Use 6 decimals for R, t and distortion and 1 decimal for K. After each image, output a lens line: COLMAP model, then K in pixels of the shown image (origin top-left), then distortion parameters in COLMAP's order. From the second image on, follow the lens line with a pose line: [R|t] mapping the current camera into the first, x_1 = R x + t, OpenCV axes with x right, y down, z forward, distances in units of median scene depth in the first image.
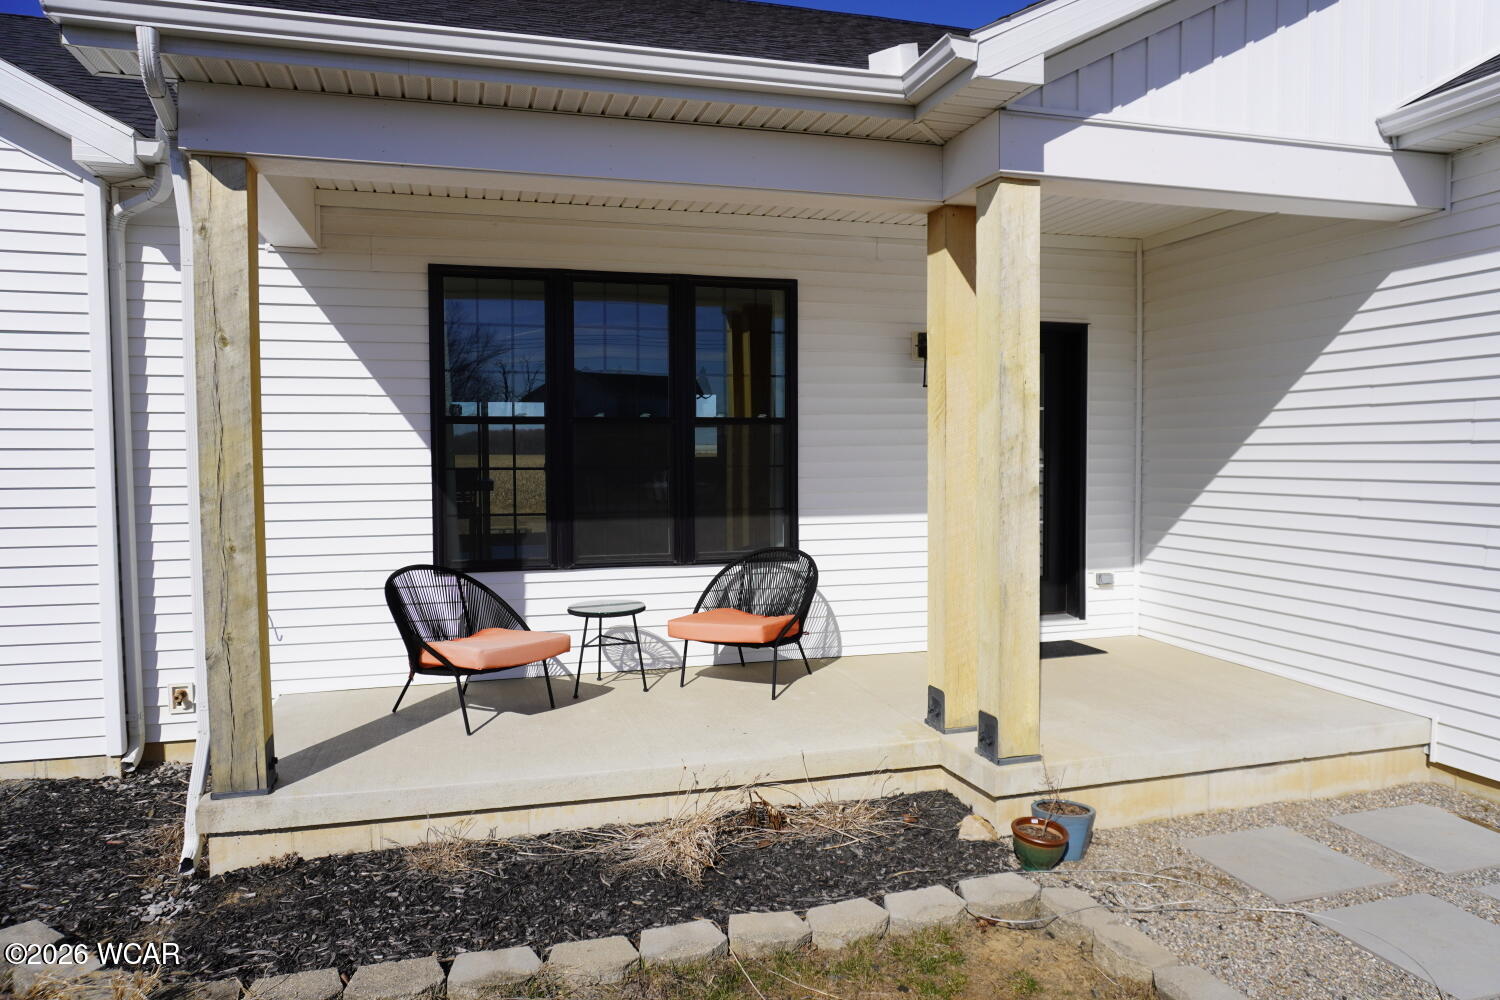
lens RADIAL K [[1048.3, 0, 750.0], [0, 1048.3, 500.0], [0, 0, 1]] dist [-0.006117, 0.000651]
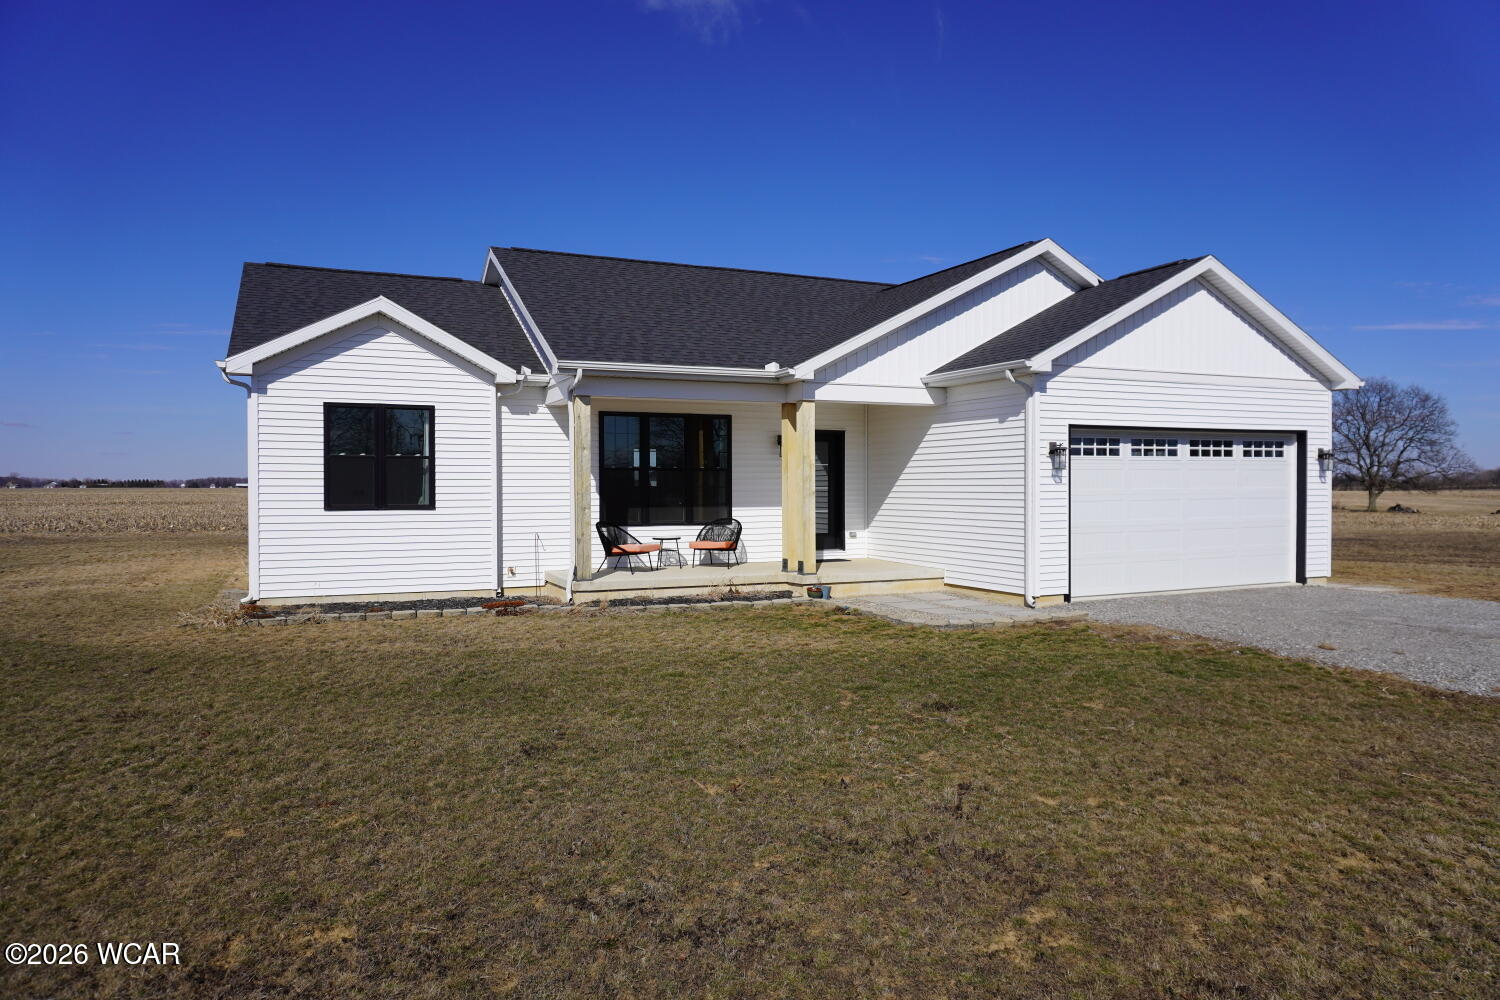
lens RADIAL K [[1048.3, 0, 750.0], [0, 1048.3, 500.0], [0, 0, 1]] dist [-0.006117, 0.000651]
pose [[0.990394, 0.001422, 0.138266, -0.323659], [0.003735, 0.999307, -0.037035, 0.113228], [-0.138223, 0.037196, 0.989702, -1.882678]]
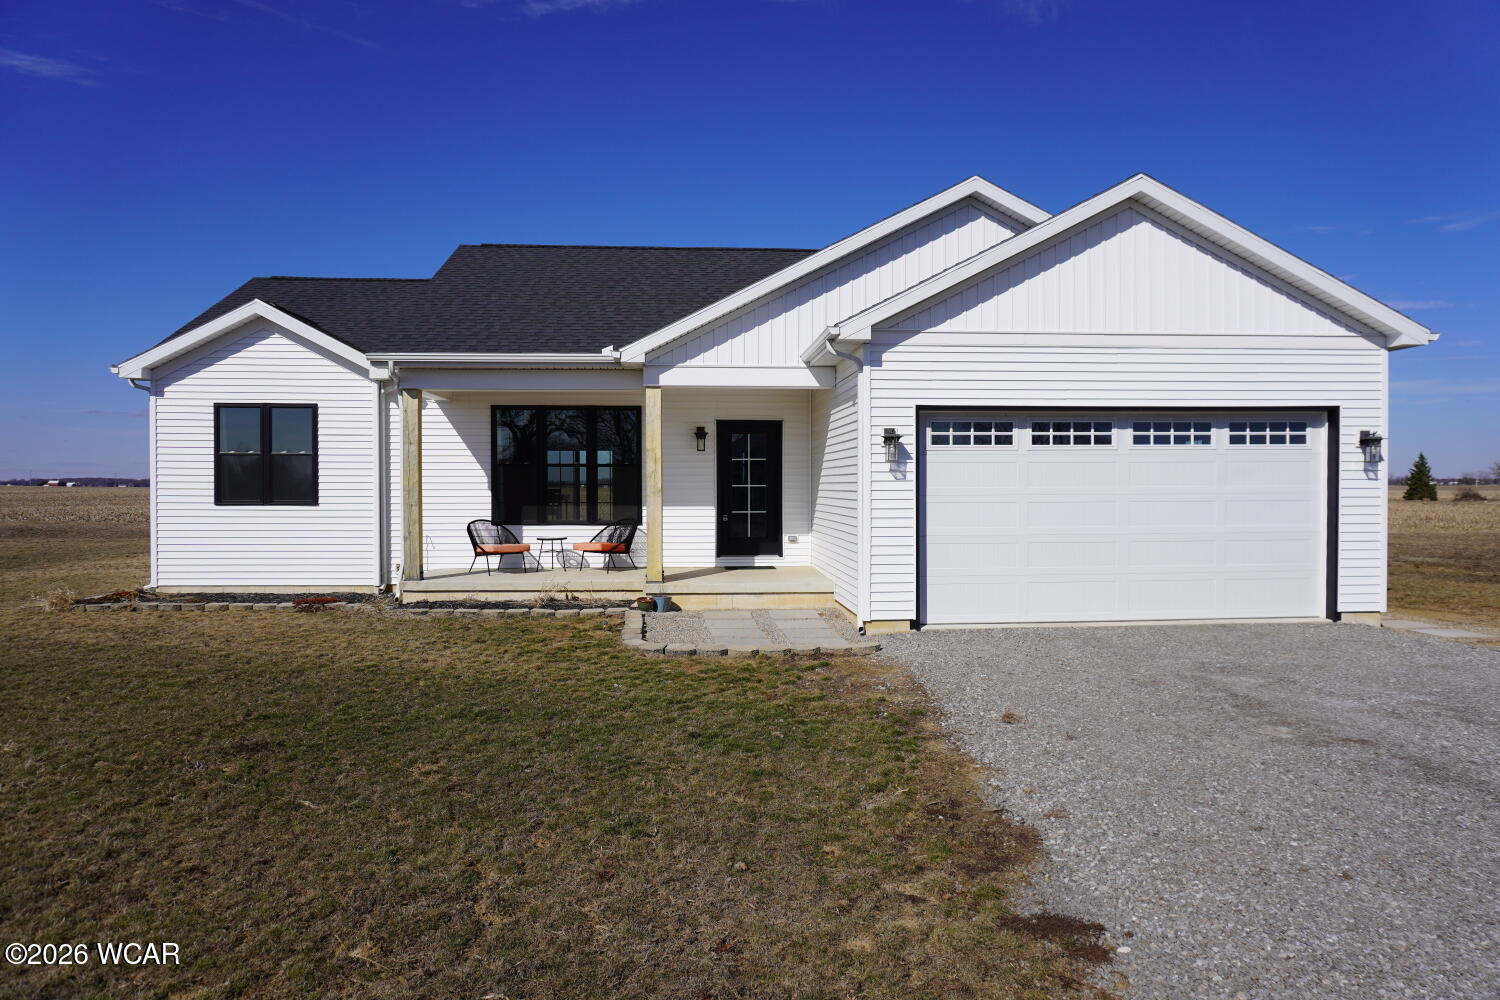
lens RADIAL K [[1060.6, 0, 695.9], [0, 1060.6, 497.8], [0, 0, 1]] dist [-0.013949, -0.002127]
pose [[0.969880, 0.008310, -0.243440, 0.909213], [-0.016674, 0.999339, -0.032319, 0.088235], [0.243011, 0.035405, 0.969377, -1.548447]]
